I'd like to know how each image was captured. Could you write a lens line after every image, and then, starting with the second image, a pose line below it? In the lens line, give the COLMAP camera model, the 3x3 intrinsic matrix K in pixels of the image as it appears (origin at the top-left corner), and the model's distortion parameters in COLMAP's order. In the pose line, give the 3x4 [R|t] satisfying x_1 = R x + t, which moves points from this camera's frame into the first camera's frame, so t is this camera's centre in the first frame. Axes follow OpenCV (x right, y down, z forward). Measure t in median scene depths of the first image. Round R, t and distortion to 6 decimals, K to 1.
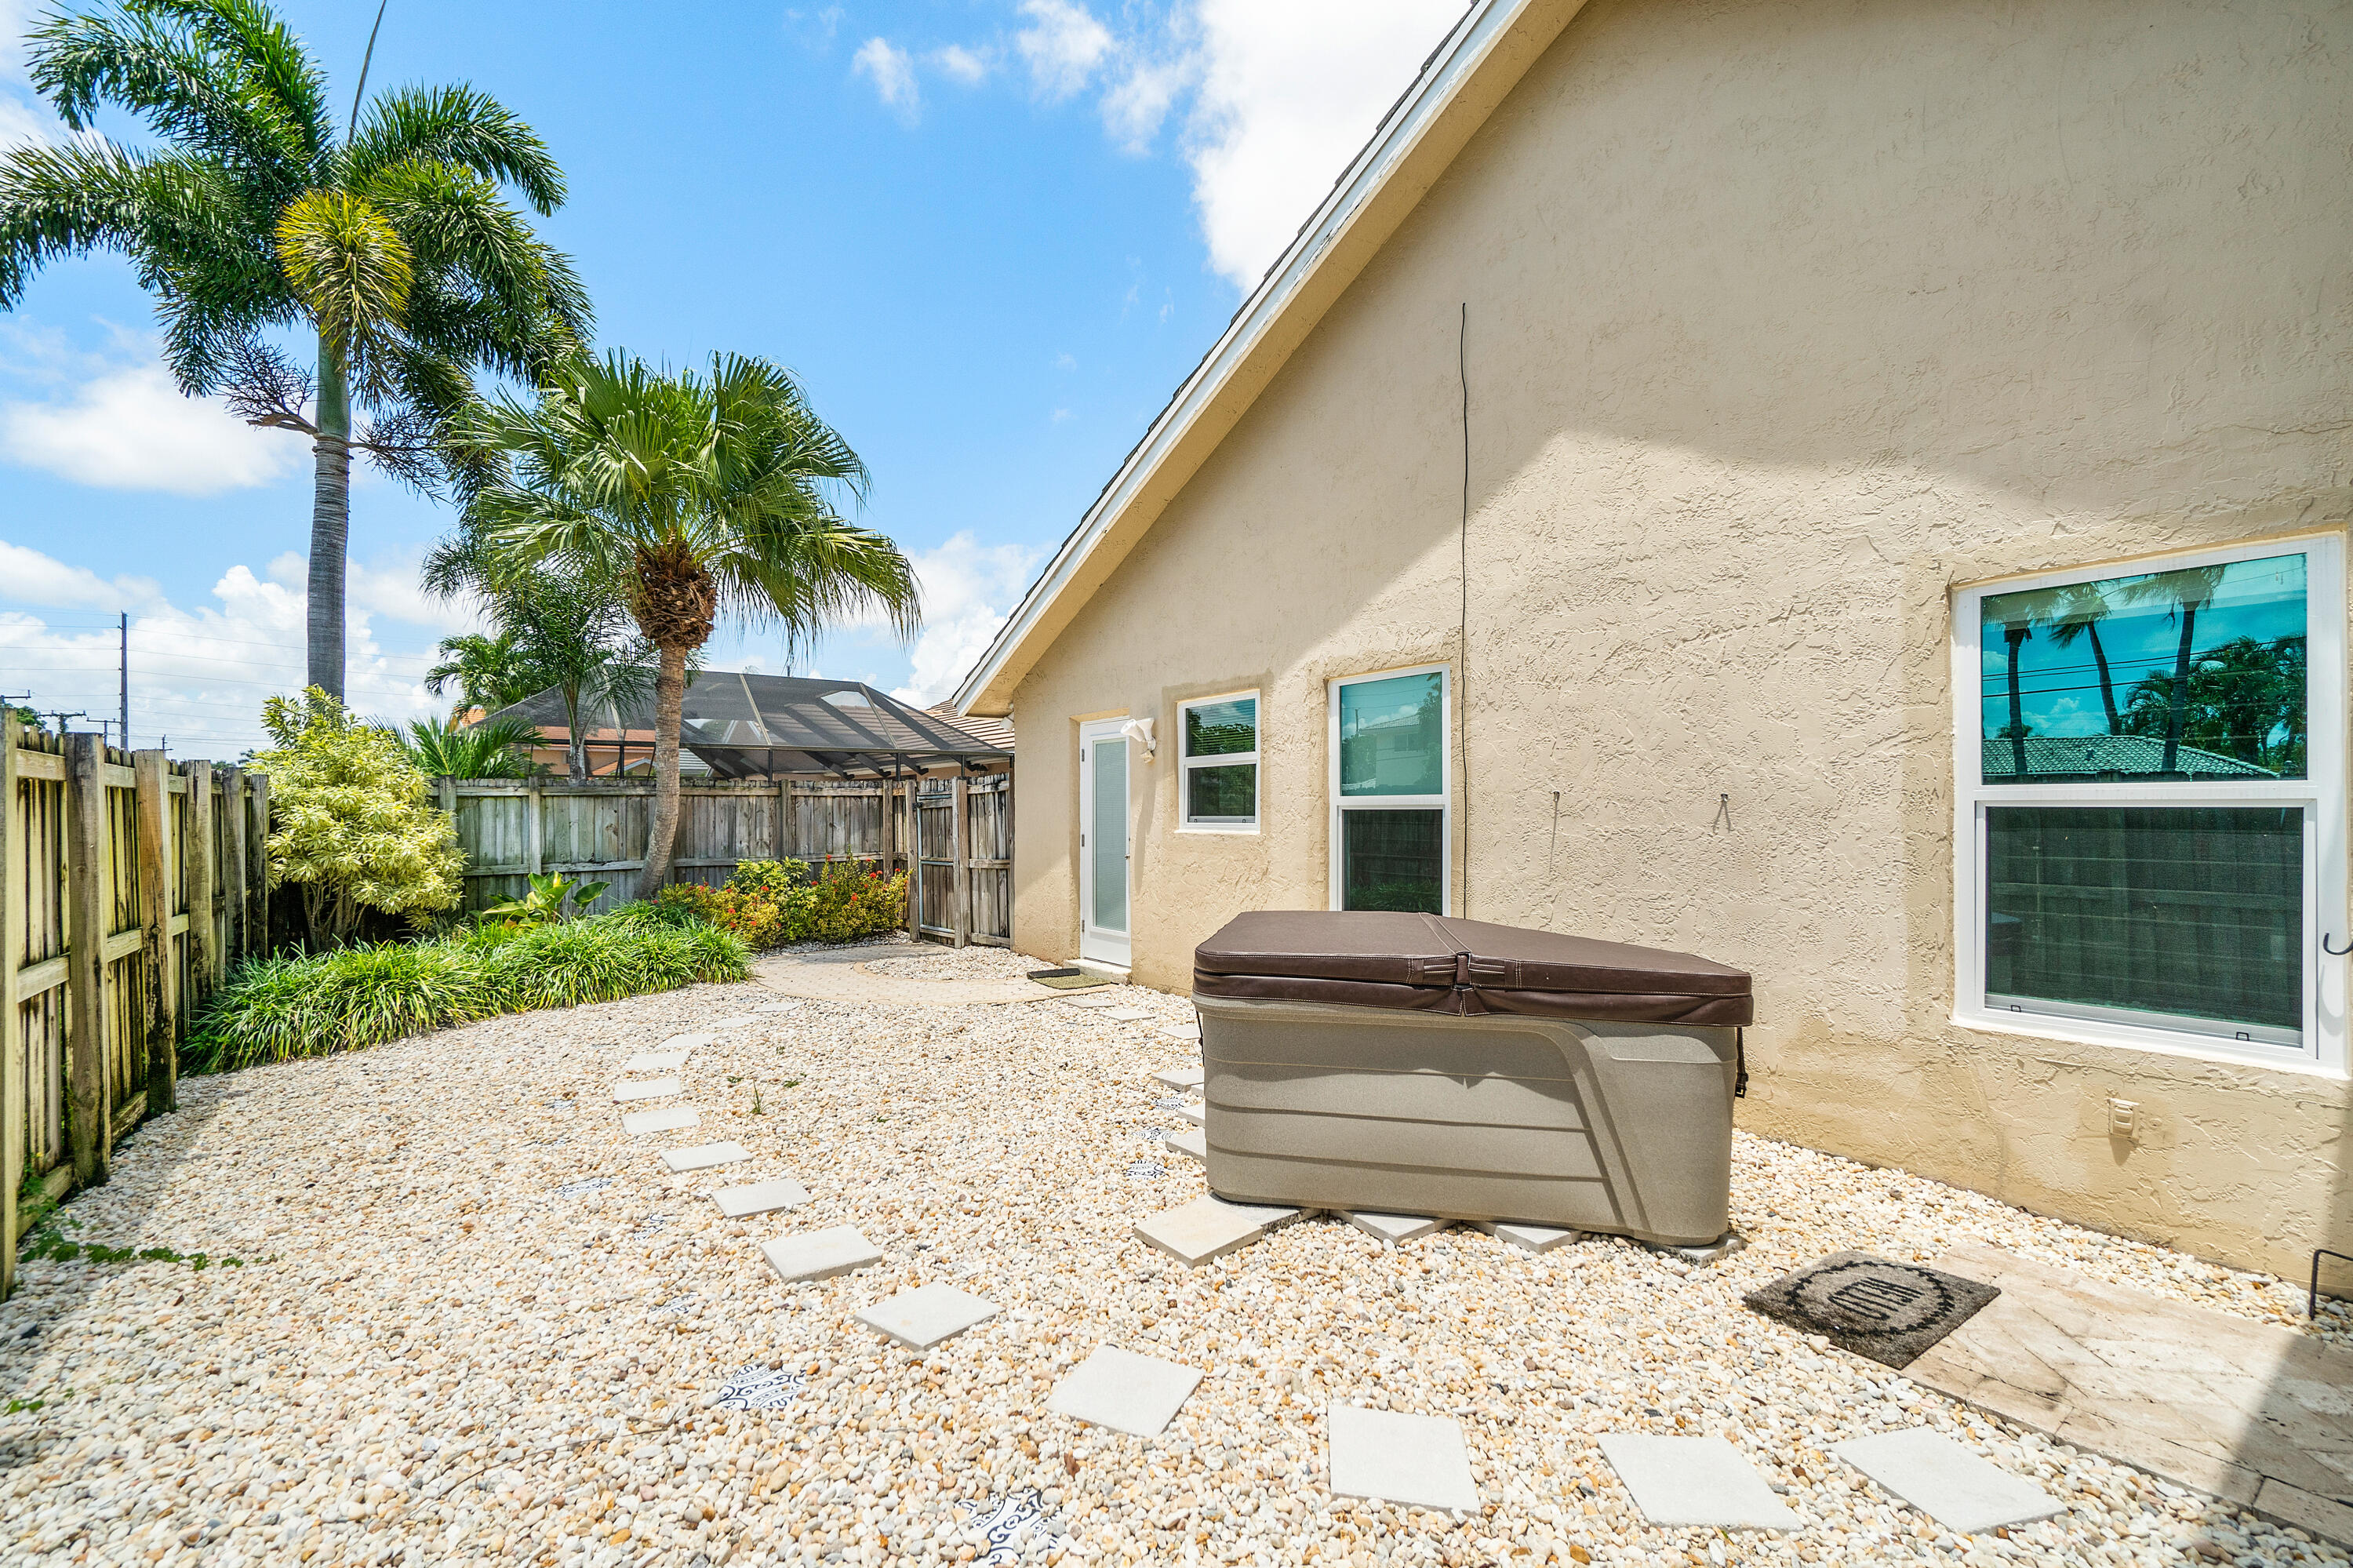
lens RADIAL K [[1022.0, 0, 1176.5], [0, 1022.0, 784.0], [0, 0, 1]] dist [-0.001134, 0.000073]
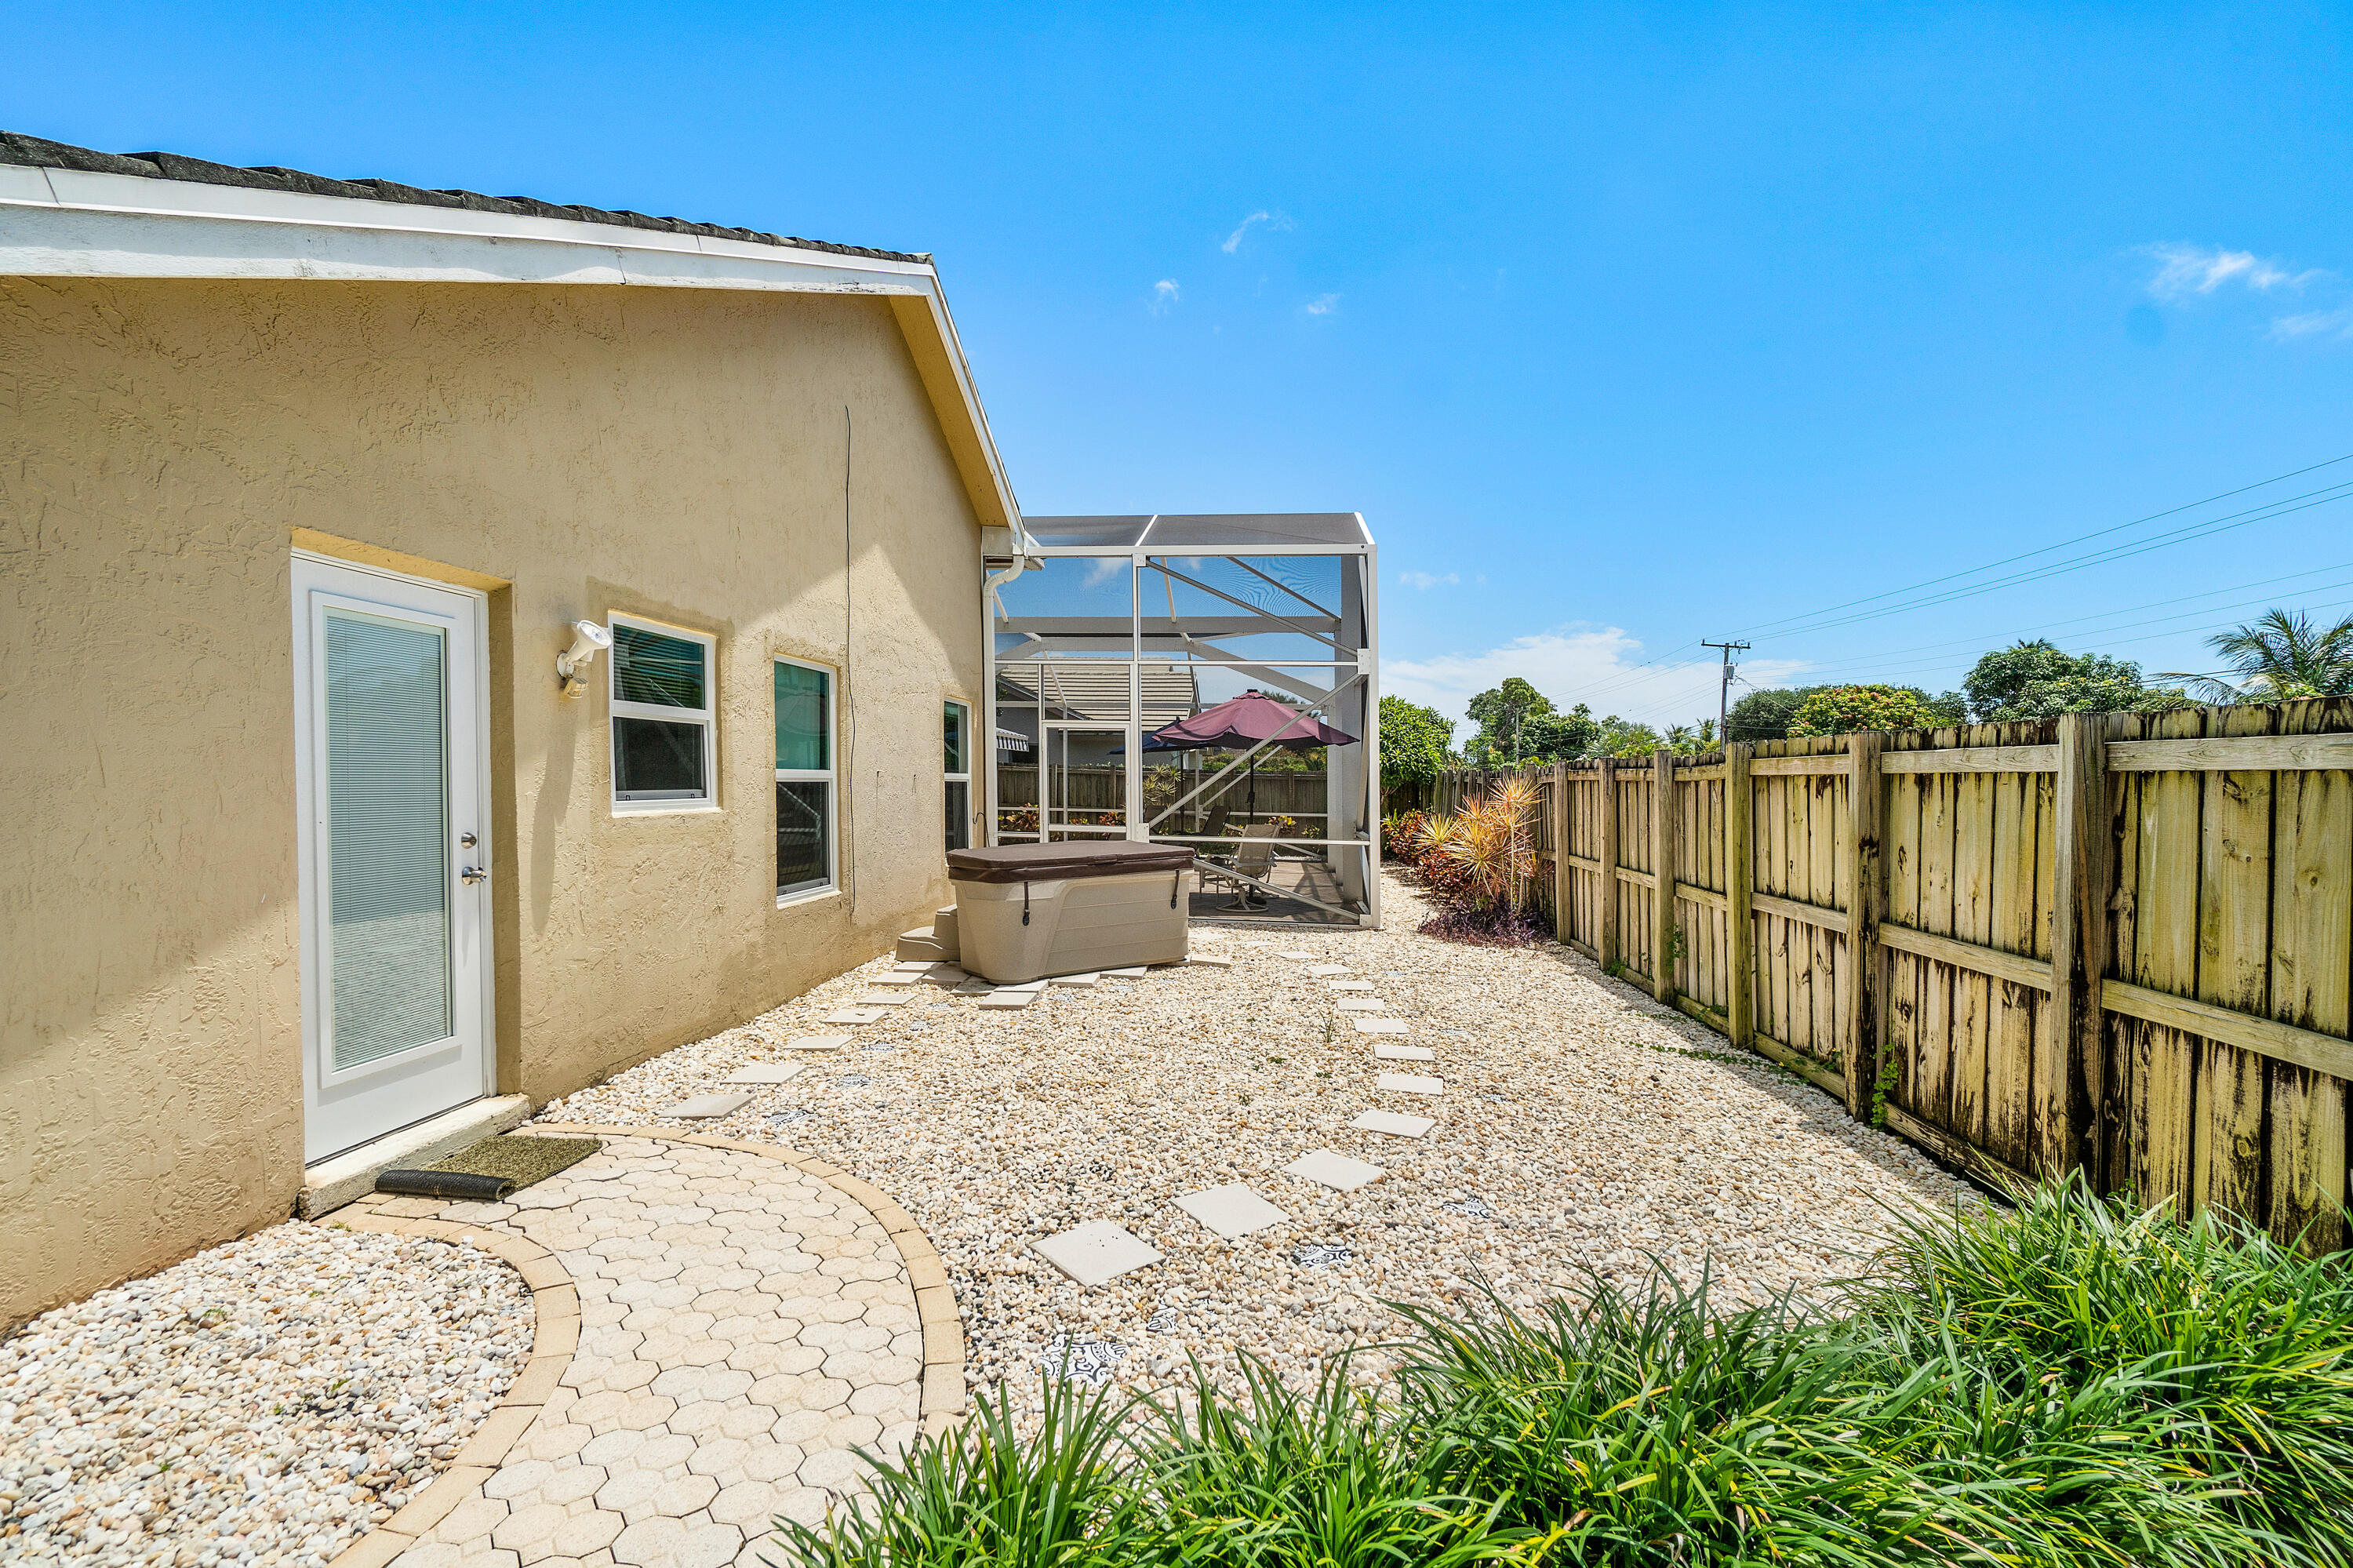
lens RADIAL K [[1022.0, 0, 1176.5], [0, 1022.0, 784.0], [0, 0, 1]] dist [-0.001134, 0.000073]
pose [[-0.728507, 0.012429, 0.684926, -0.778390], [-0.001974, 0.999793, -0.020242, 0.044826], [-0.685036, -0.016099, -0.728332, 1.372503]]
